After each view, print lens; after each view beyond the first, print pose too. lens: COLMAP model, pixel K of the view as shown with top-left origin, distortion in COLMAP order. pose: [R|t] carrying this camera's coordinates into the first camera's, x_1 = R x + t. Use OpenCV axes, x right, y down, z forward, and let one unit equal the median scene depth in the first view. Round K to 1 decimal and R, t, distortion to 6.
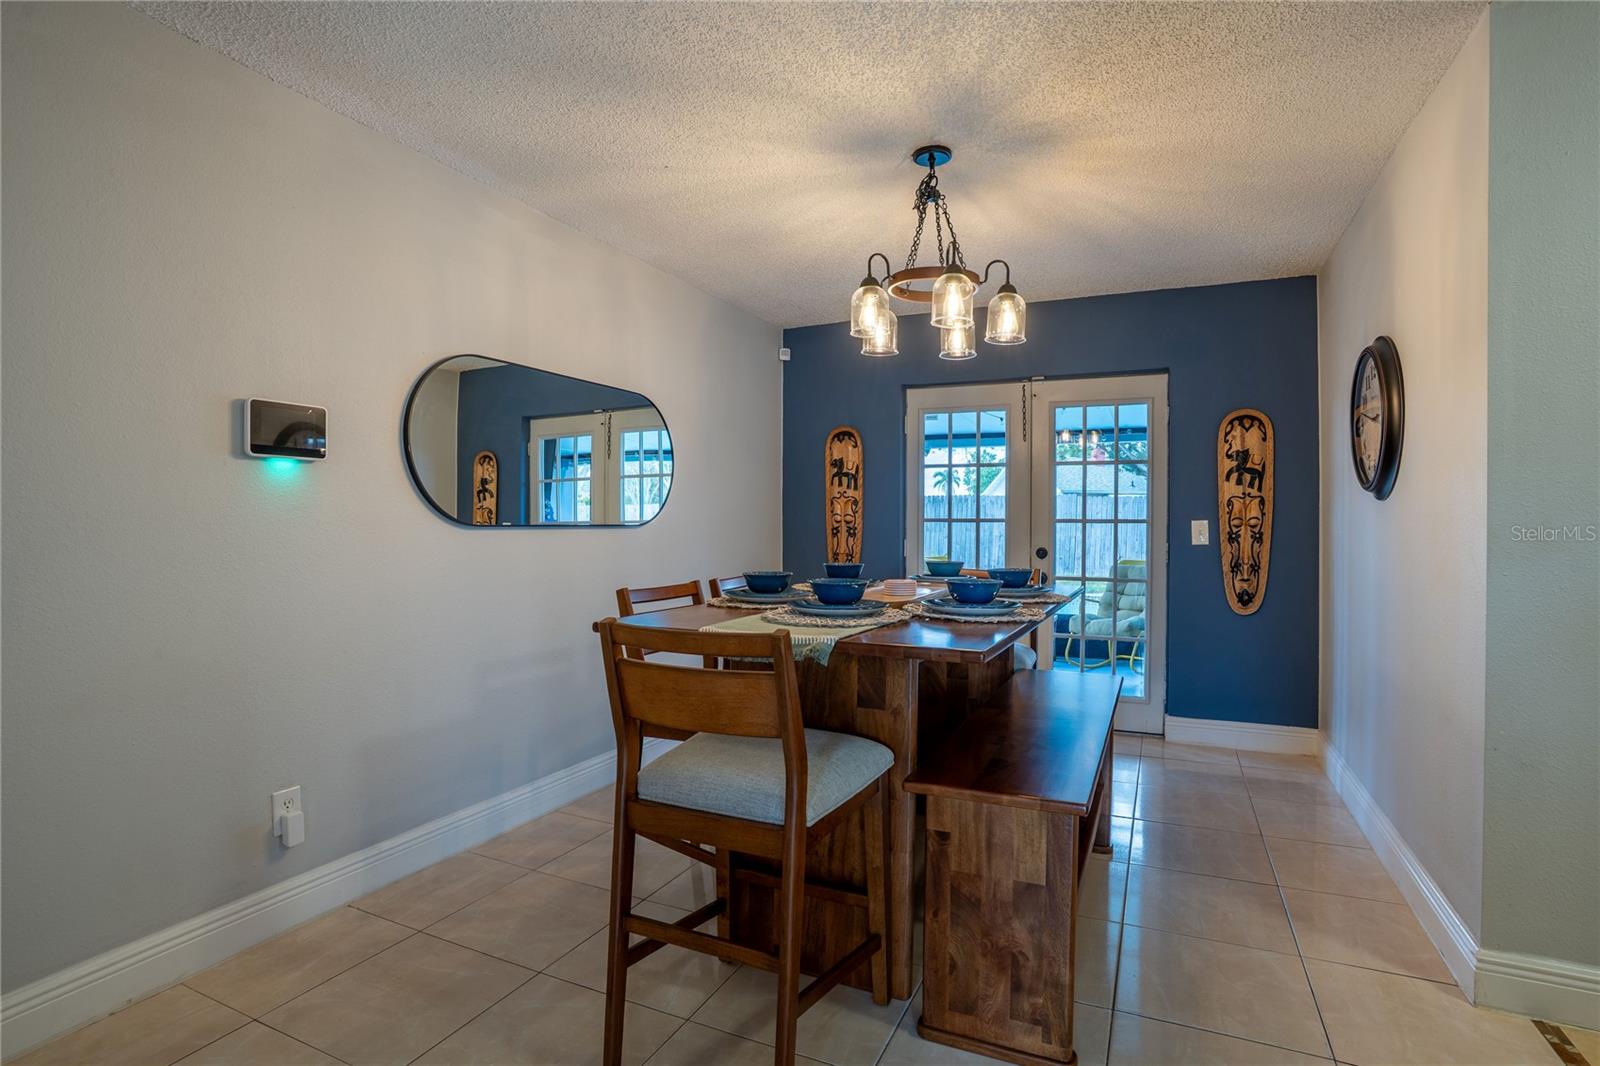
lens RADIAL K [[803.5, 0, 800.0], [0, 803.5, 533.0], [0, 0, 1]] dist [-0.089991, 0.043066]
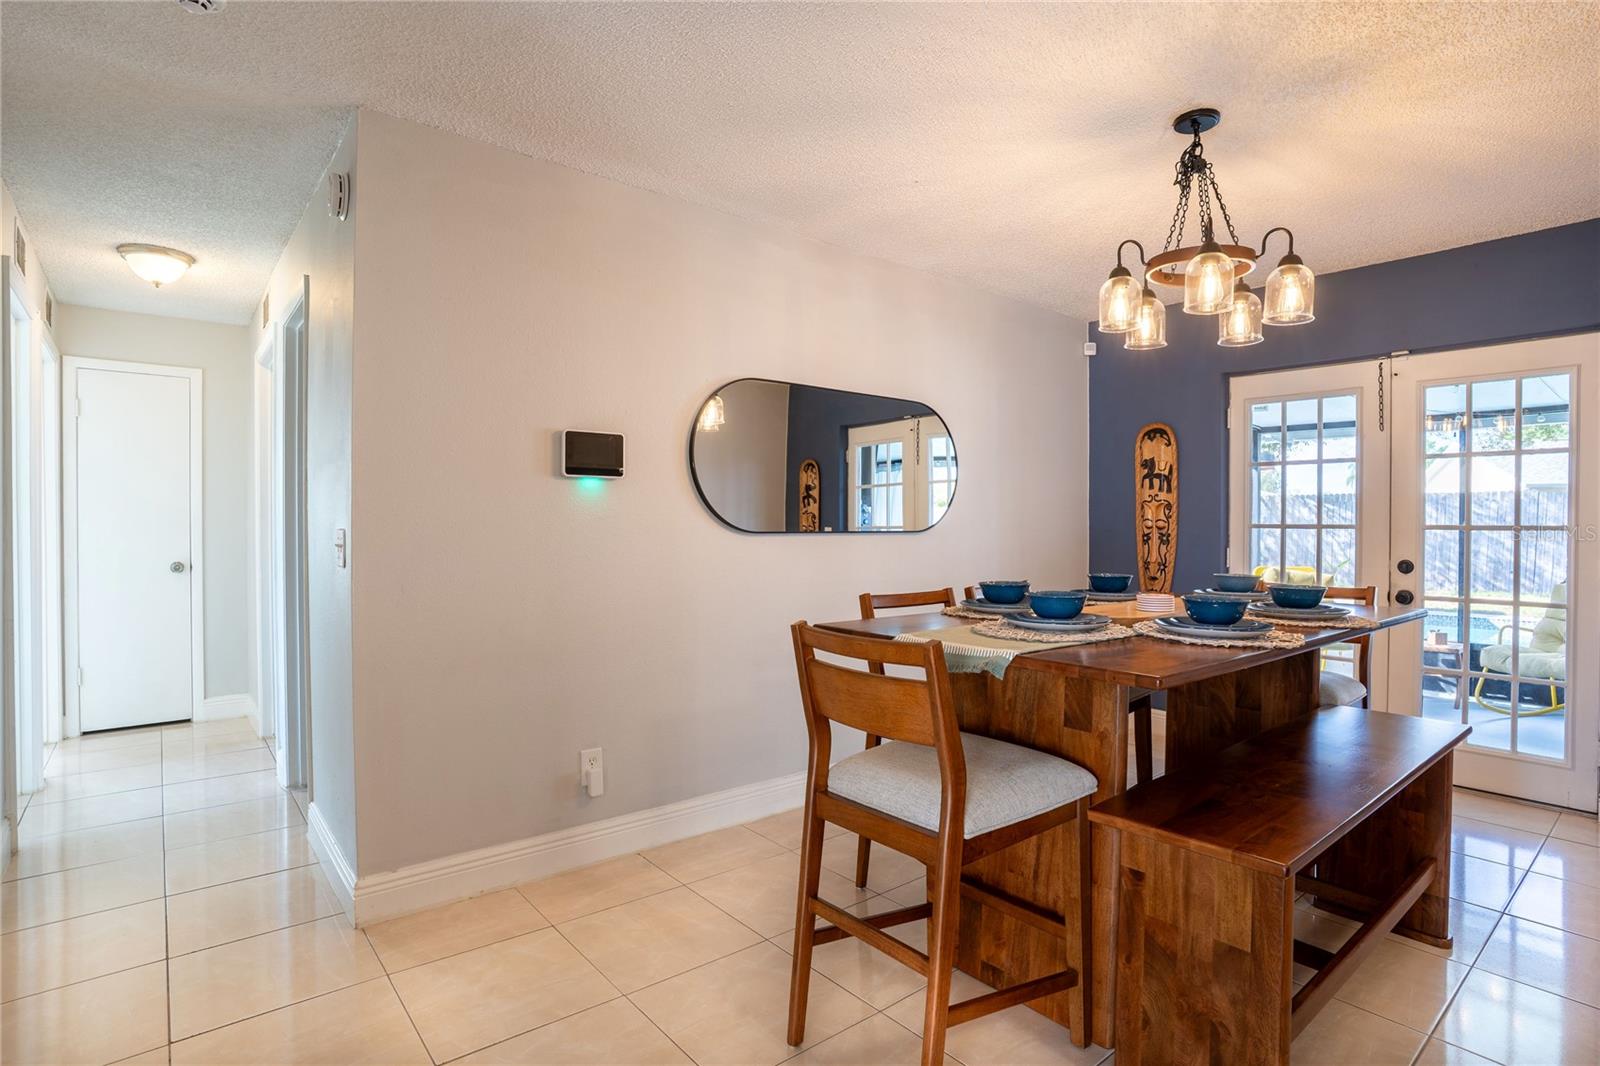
lens RADIAL K [[822.1, 0, 800.0], [0, 822.1, 533.0], [0, 0, 1]] dist [-0.088264, 0.045306]
pose [[0.900310, 0.005058, -0.435221, 0.170297], [-0.005967, 0.999982, -0.000722, -0.008975], [0.435209, 0.003247, 0.900323, -0.006787]]
